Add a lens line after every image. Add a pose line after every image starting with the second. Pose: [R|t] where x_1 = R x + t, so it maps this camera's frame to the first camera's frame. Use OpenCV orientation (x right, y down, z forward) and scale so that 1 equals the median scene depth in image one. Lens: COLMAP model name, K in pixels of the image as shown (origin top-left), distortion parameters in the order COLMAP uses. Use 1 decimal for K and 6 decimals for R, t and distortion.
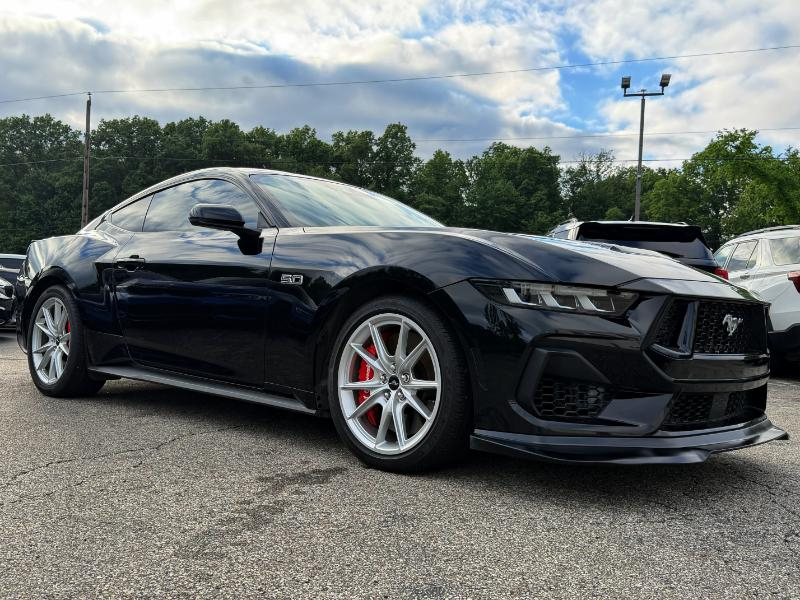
lens RADIAL K [[769.8, 0, 399.9], [0, 769.8, 299.5], [0, 0, 1]] dist [0.162867, -0.348147]
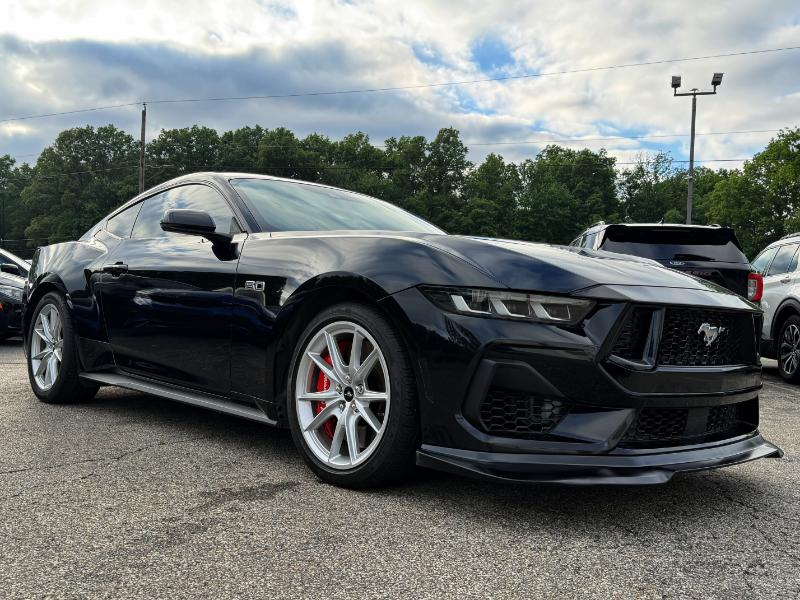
lens RADIAL K [[767.2, 0, 398.9], [0, 767.2, 299.3], [0, 0, 1]] dist [0.165597, -0.350991]
pose [[0.997552, -0.001024, -0.069917, 0.120504], [0.000621, 0.999983, -0.005788, -0.003862], [0.069922, 0.005730, 0.997536, 0.049691]]
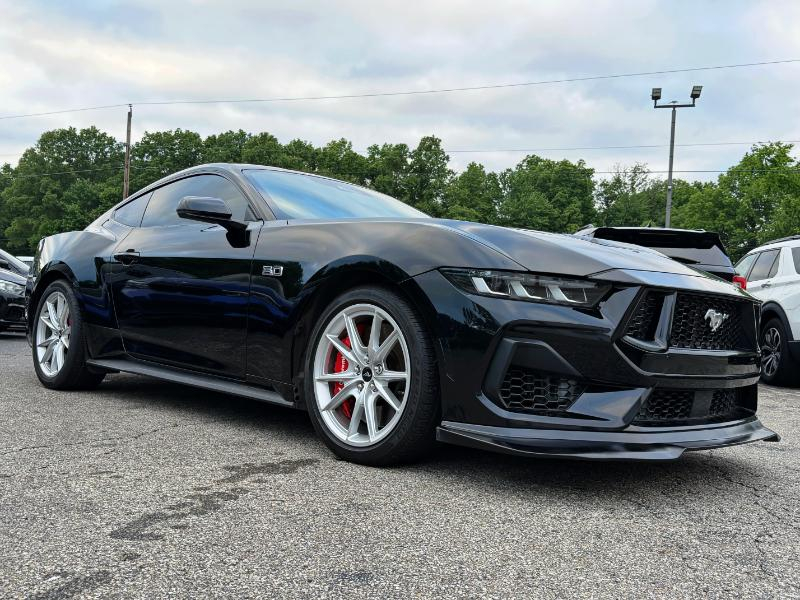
lens RADIAL K [[760.5, 0, 399.0], [0, 760.5, 299.8], [0, 0, 1]] dist [0.161139, -0.347271]
pose [[0.998955, 0.012017, -0.044092, 0.074278], [-0.012593, 0.999839, -0.012803, 0.024476], [0.043931, 0.013345, 0.998945, 0.025313]]
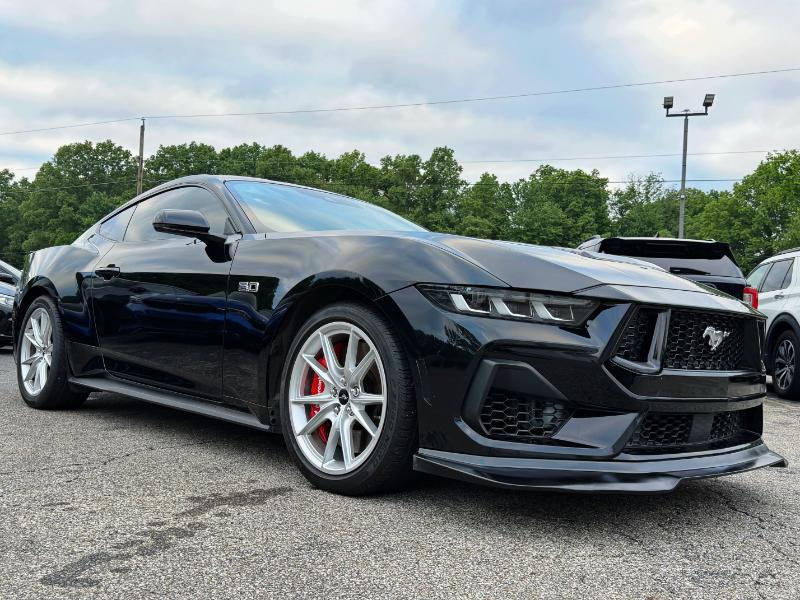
lens RADIAL K [[760.5, 0, 399.0], [0, 760.5, 299.8], [0, 0, 1]] dist [0.161139, -0.347271]
pose [[0.998036, 0.007027, -0.062240, 0.114292], [-0.008697, 0.999608, -0.026603, 0.014913], [0.062028, 0.027092, 0.997707, 0.082872]]
